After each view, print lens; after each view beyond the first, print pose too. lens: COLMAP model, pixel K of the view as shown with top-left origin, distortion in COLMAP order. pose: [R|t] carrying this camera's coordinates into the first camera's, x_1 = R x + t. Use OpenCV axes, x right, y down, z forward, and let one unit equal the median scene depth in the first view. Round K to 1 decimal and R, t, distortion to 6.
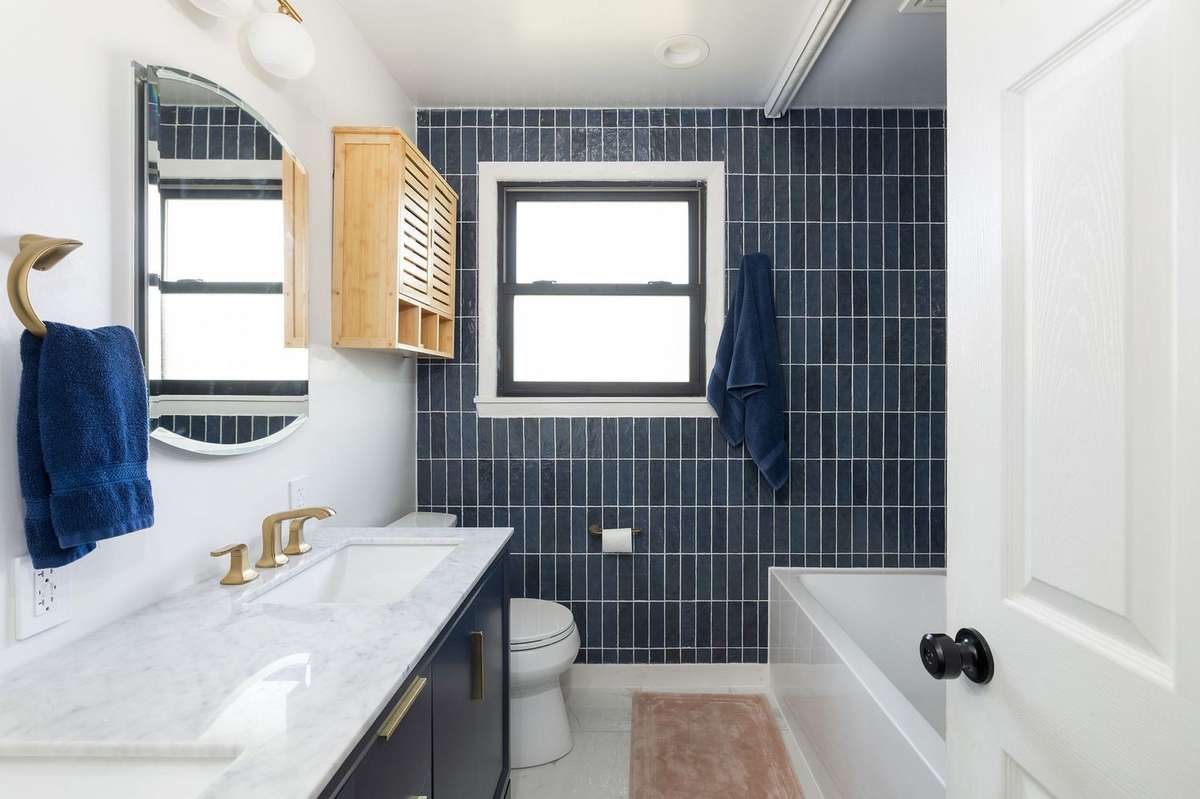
lens RADIAL K [[541.2, 0, 605.9], [0, 541.2, 390.1], [0, 0, 1]] dist [-0.003071, 0.001040]
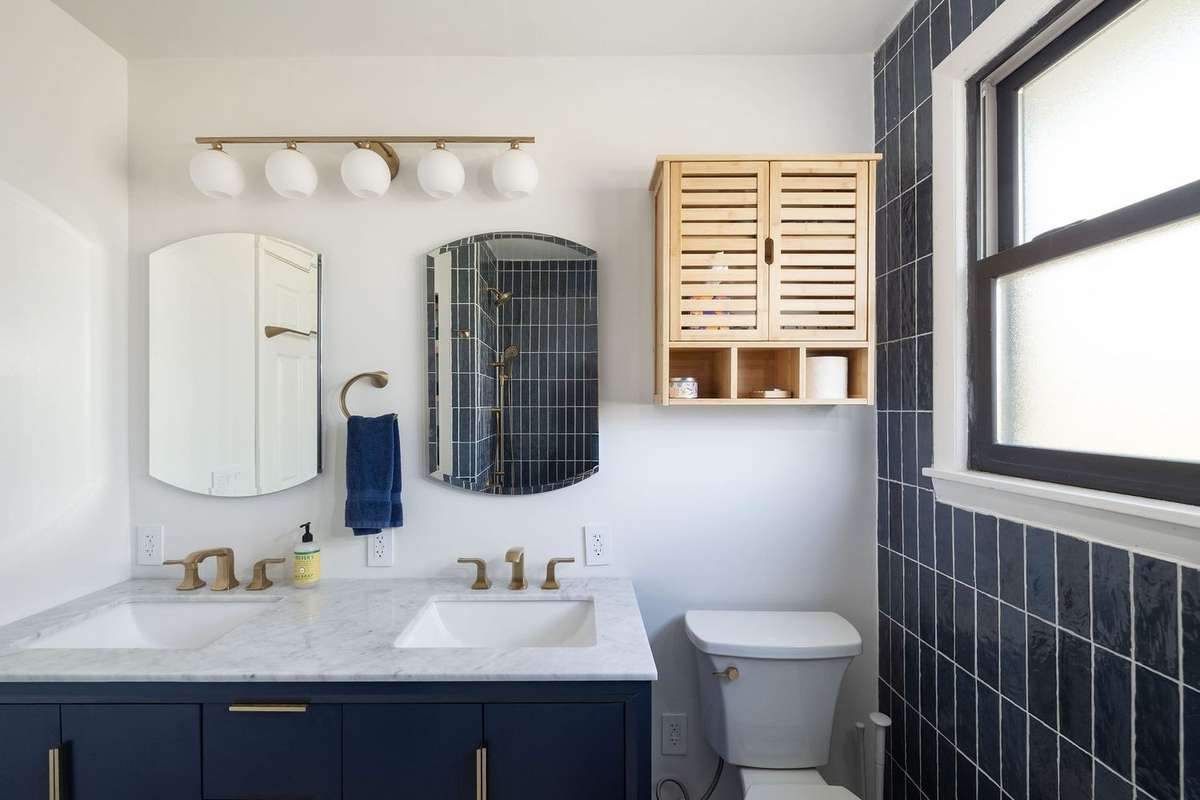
lens RADIAL K [[541.2, 0, 603.6], [0, 541.2, 396.4], [0, 0, 1]] dist [-0.003071, 0.001040]
pose [[0.025089, -0.002347, -0.999682, 0.661653], [0.001924, 0.999996, -0.002300, -0.120008], [0.999683, -0.001866, 0.025093, 1.191742]]
